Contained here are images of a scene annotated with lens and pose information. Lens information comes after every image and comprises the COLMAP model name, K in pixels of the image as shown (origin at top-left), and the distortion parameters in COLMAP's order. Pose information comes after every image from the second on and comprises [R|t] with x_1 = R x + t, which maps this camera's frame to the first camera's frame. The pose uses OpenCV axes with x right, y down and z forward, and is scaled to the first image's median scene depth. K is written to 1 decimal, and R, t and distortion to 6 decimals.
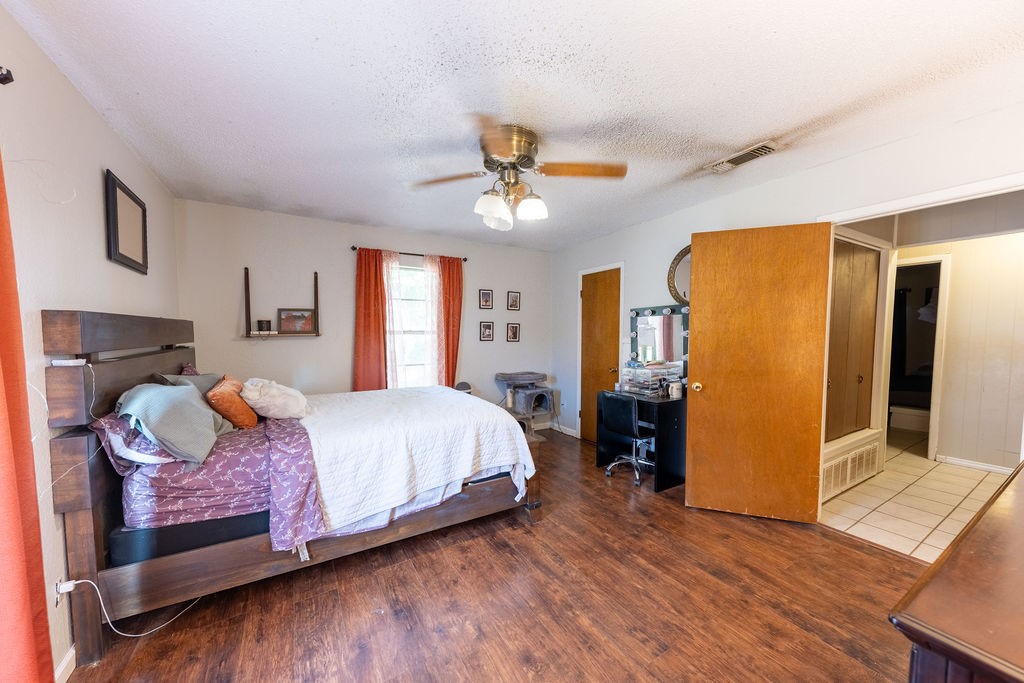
lens RADIAL K [[364.9, 0, 509.0], [0, 364.9, 353.0], [0, 0, 1]] dist [0.008156, -0.005787]
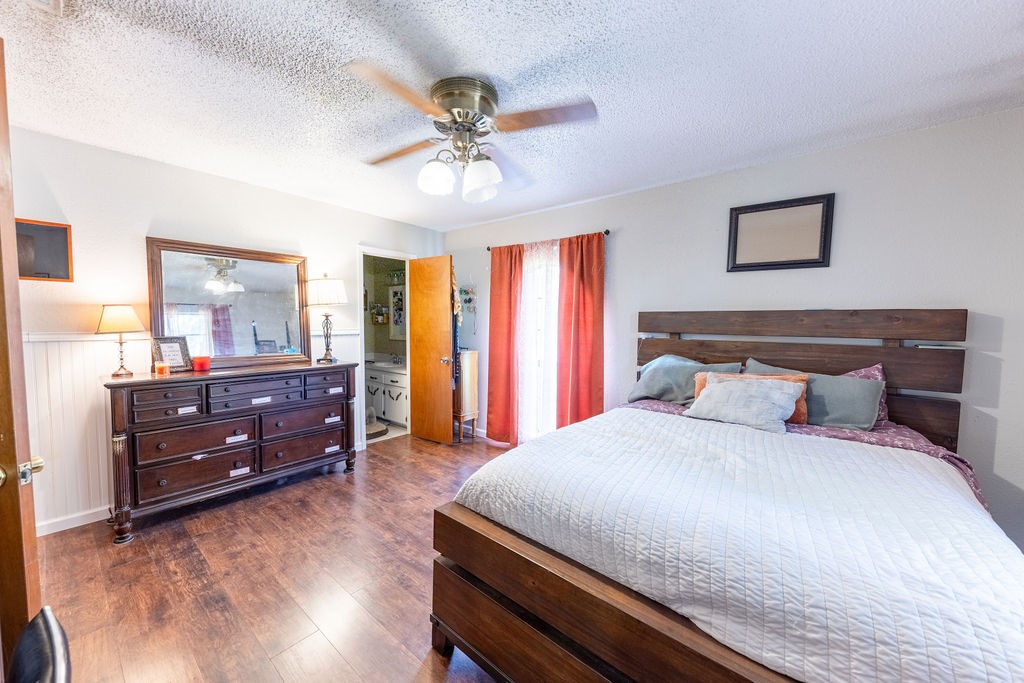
lens RADIAL K [[377.4, 0, 492.9], [0, 377.4, 341.7], [0, 0, 1]] dist [0.012745, -0.000003]
pose [[-0.947069, 0.012012, -0.320804, 0.211082], [-0.026284, 0.993043, 0.114778, -0.110506], [0.319951, 0.117135, -0.940165, 1.779262]]
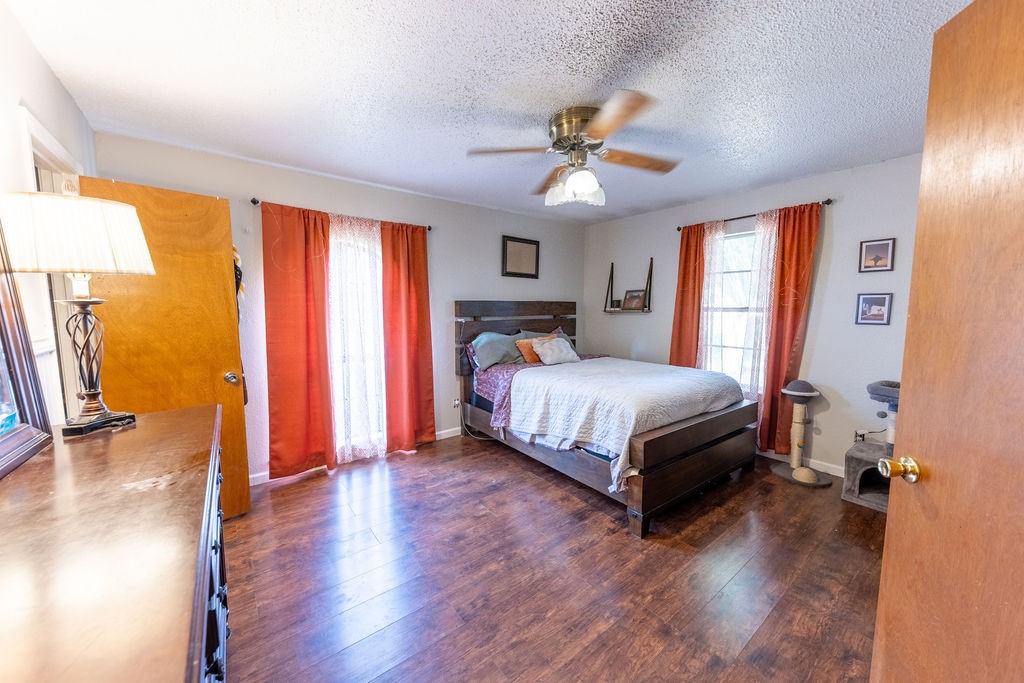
lens RADIAL K [[368.6, 0, 510.5], [0, 368.6, 340.1], [0, 0, 1]] dist [0.013443, -0.005923]
pose [[0.113813, 0.090484, -0.989373, 0.974825], [-0.058374, 0.994733, 0.084259, -0.050218], [0.991786, 0.048164, 0.118496, 0.669636]]
